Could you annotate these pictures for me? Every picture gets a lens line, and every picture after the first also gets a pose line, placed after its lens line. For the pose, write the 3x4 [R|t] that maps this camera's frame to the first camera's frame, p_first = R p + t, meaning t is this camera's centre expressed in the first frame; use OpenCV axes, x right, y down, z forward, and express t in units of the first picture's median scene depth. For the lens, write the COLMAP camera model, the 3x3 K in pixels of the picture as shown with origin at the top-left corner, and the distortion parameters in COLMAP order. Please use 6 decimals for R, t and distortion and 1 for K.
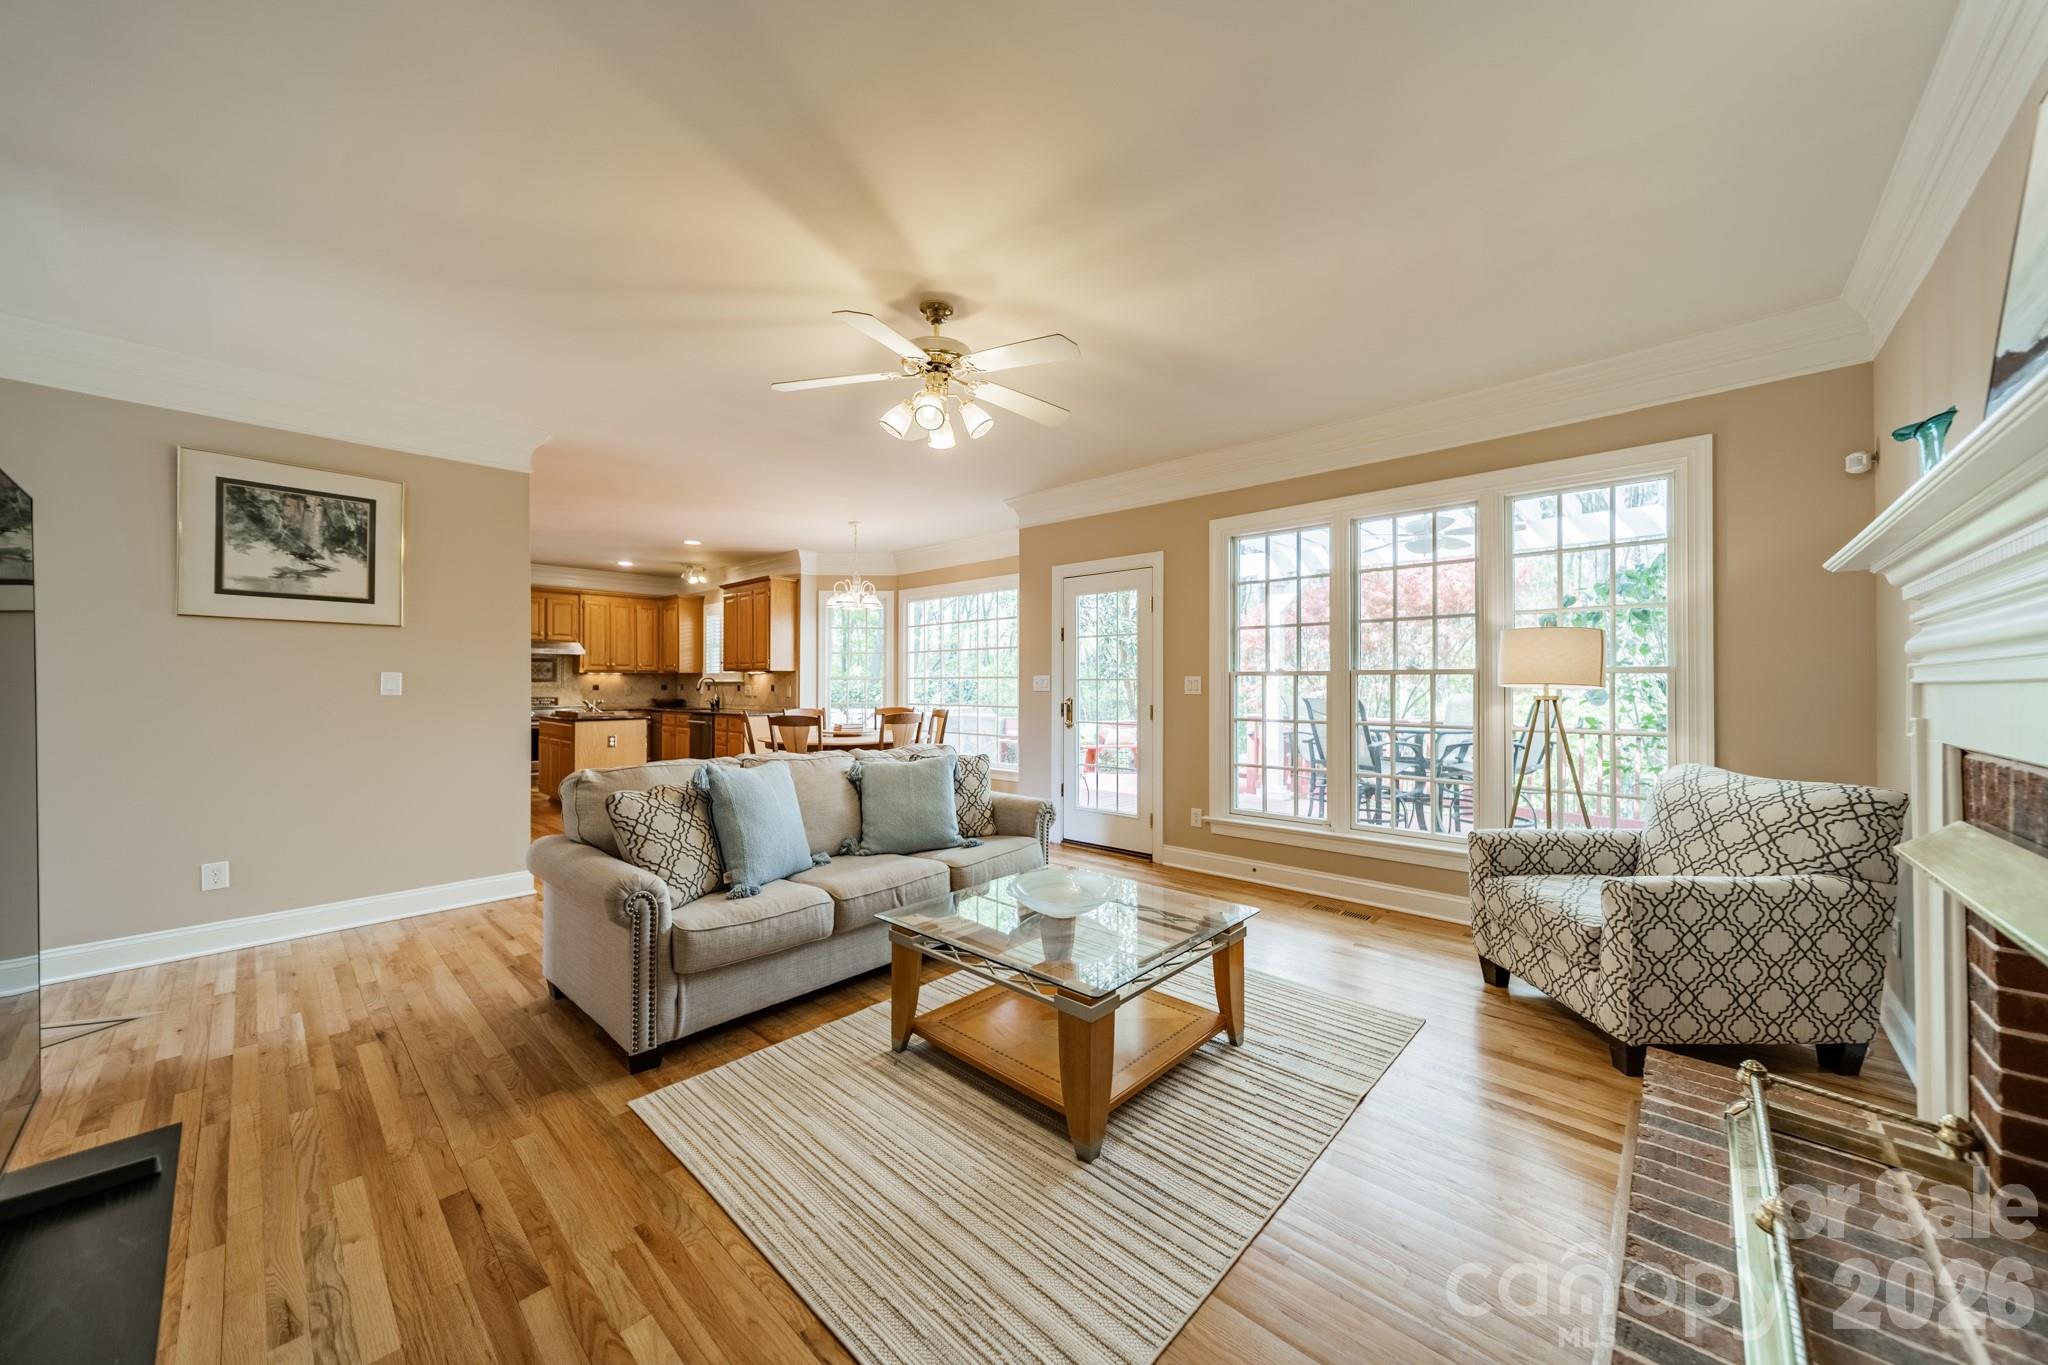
lens RADIAL K [[718.7, 0, 1027.9], [0, 718.7, 680.4], [0, 0, 1]] dist [0.008254, 0.000106]
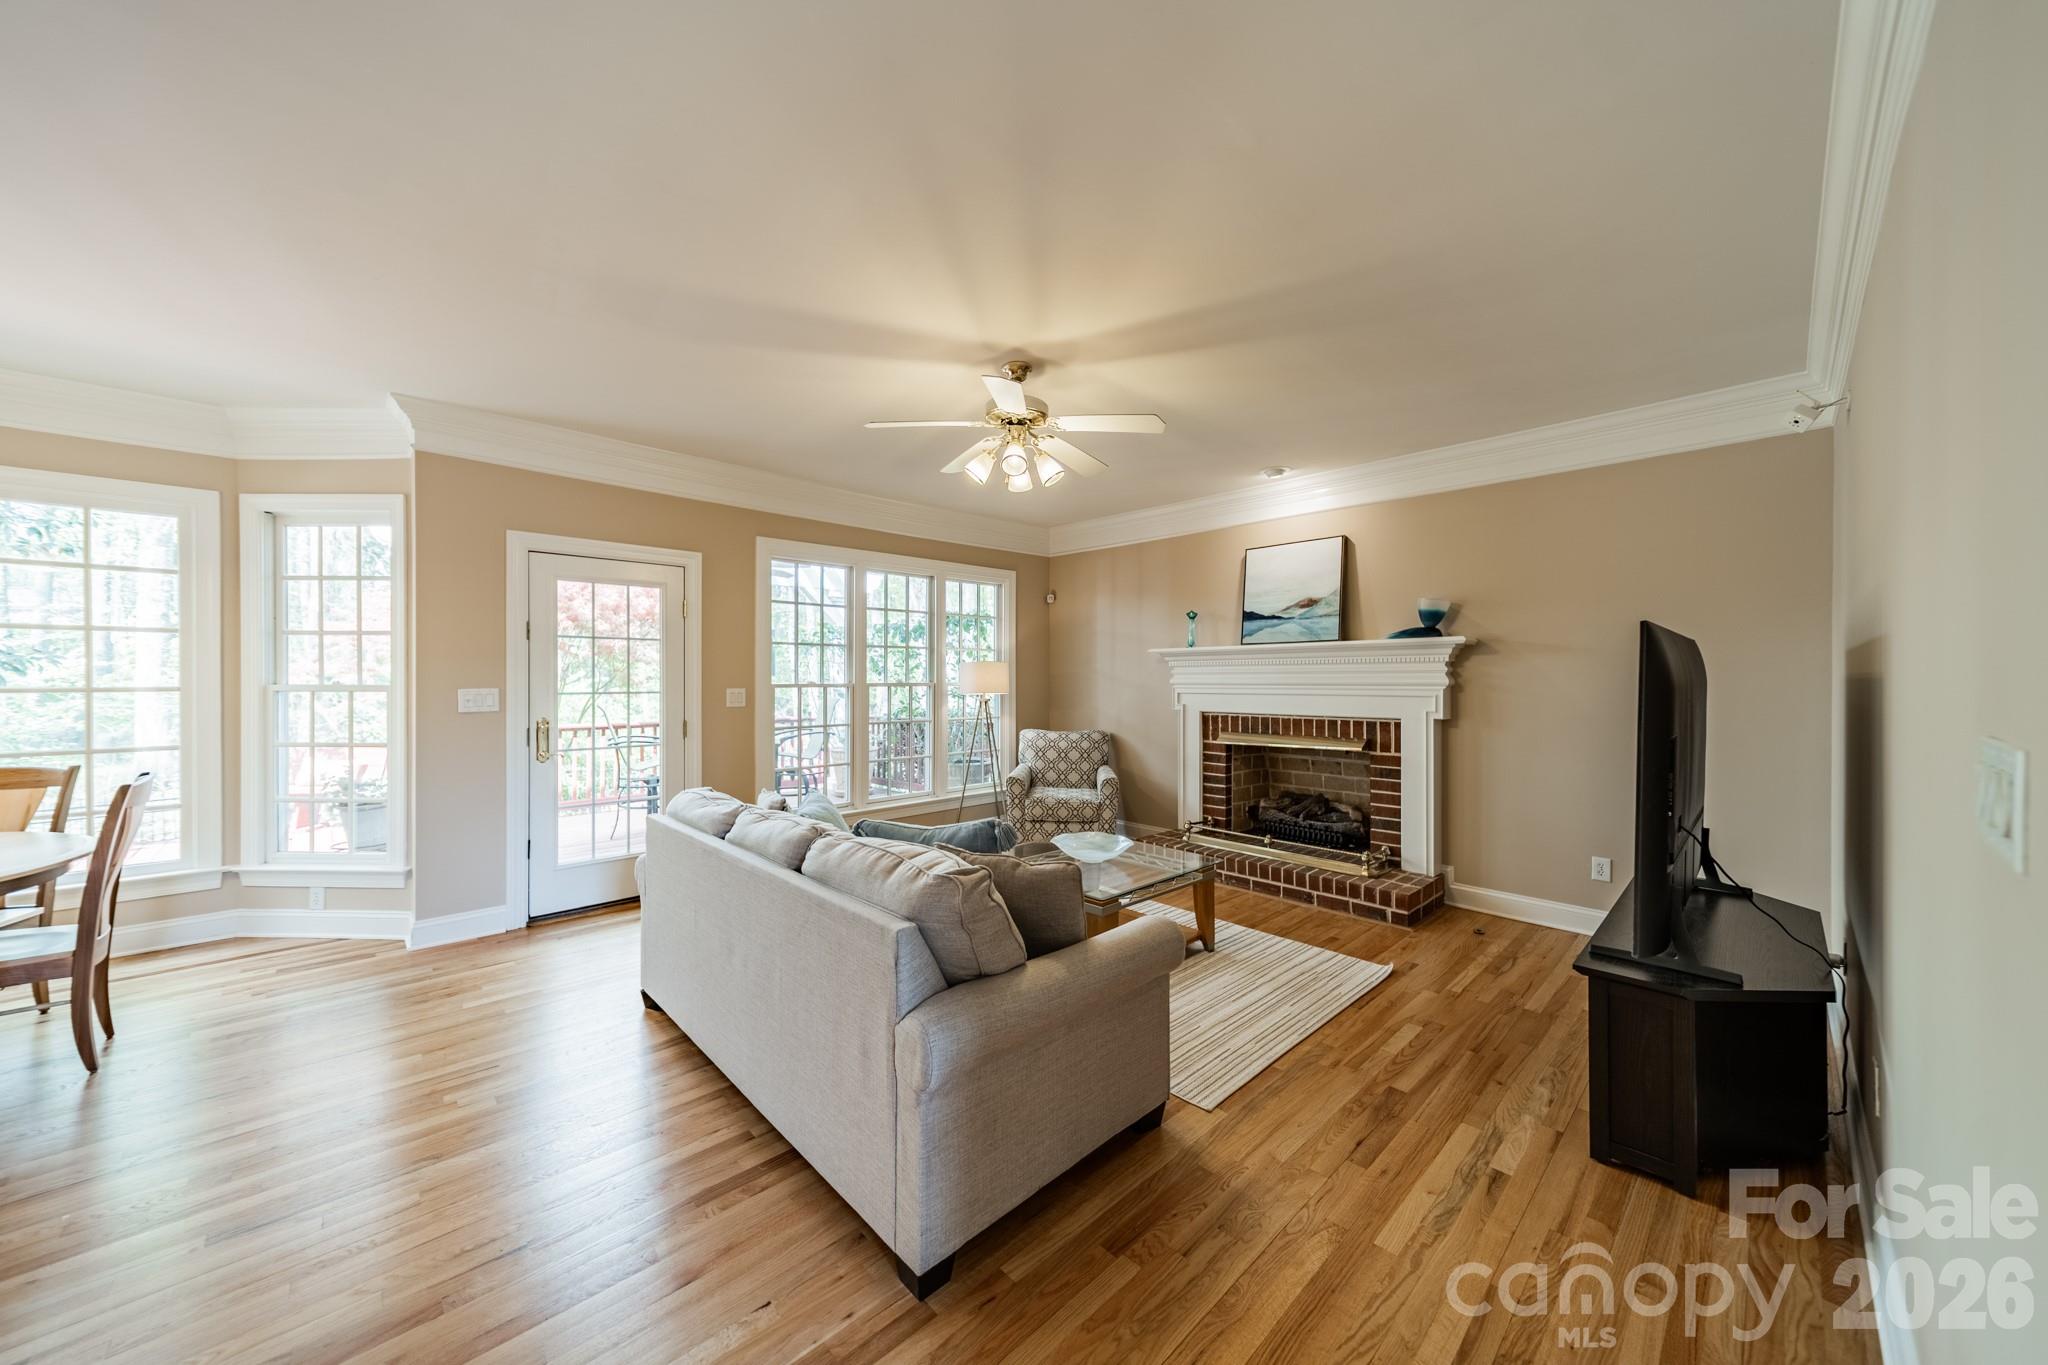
lens RADIAL K [[718.7, 0, 1028.2], [0, 718.7, 678.9], [0, 0, 1]] dist [0.008254, 0.000106]
pose [[0.063518, -0.004134, 0.997972, -0.472507], [-0.004250, 0.999981, 0.004413, -0.015865], [-0.997972, -0.004522, 0.063499, 0.348445]]
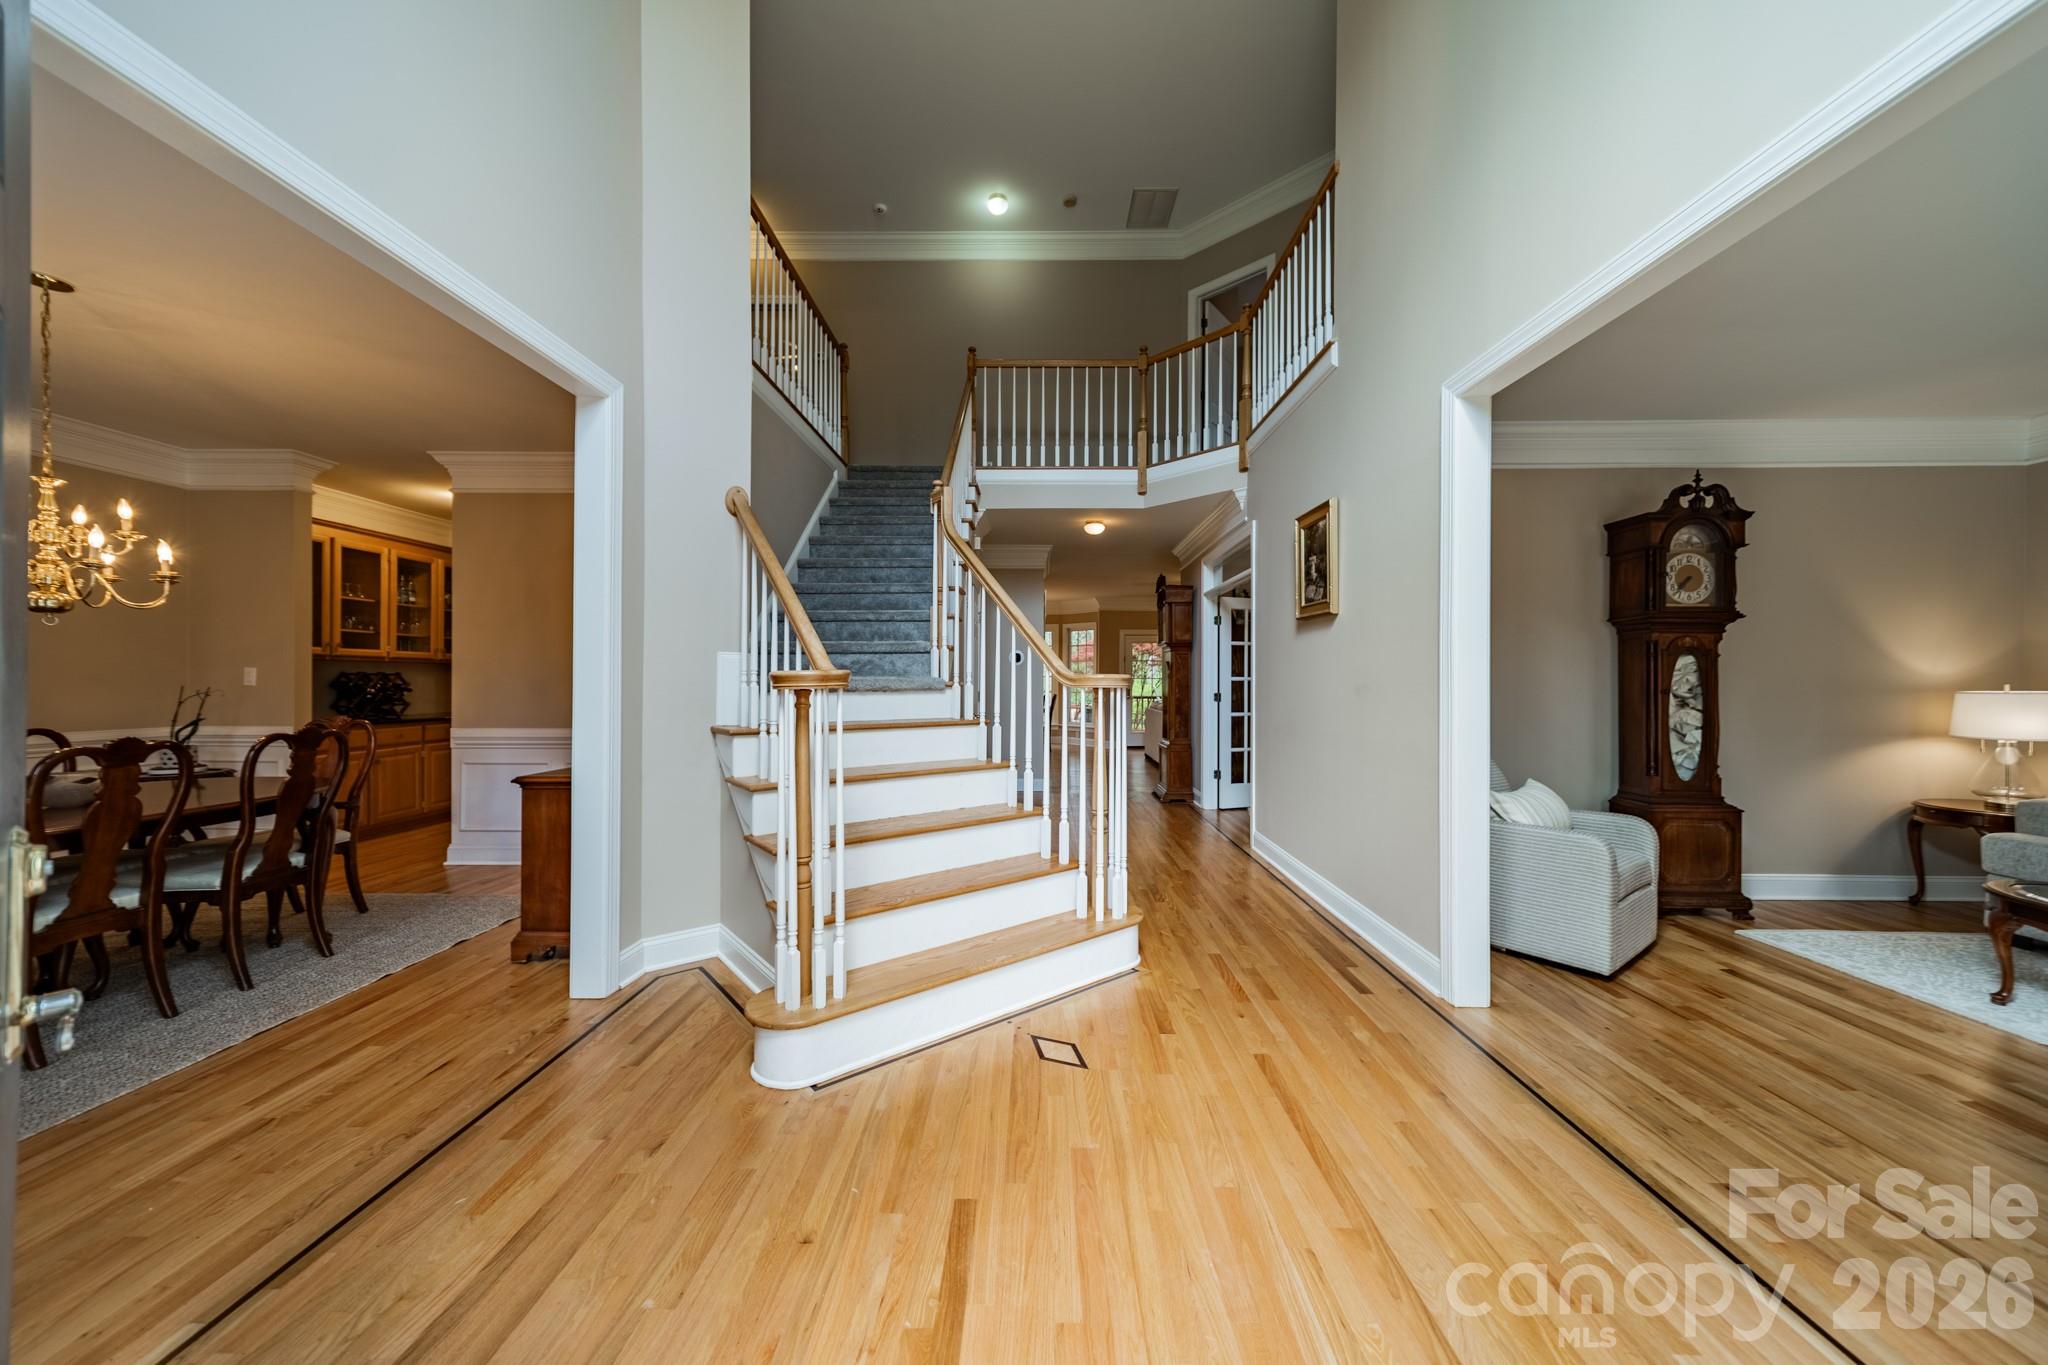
lens RADIAL K [[718.7, 0, 1033.4], [0, 718.7, 680.5], [0, 0, 1]] dist [0.008254, 0.000106]
pose [[0.740711, -0.002606, 0.671818, -1.300477], [-0.002689, 0.999973, 0.006843, -0.007707], [-0.671818, -0.006875, 0.740684, -0.391618]]
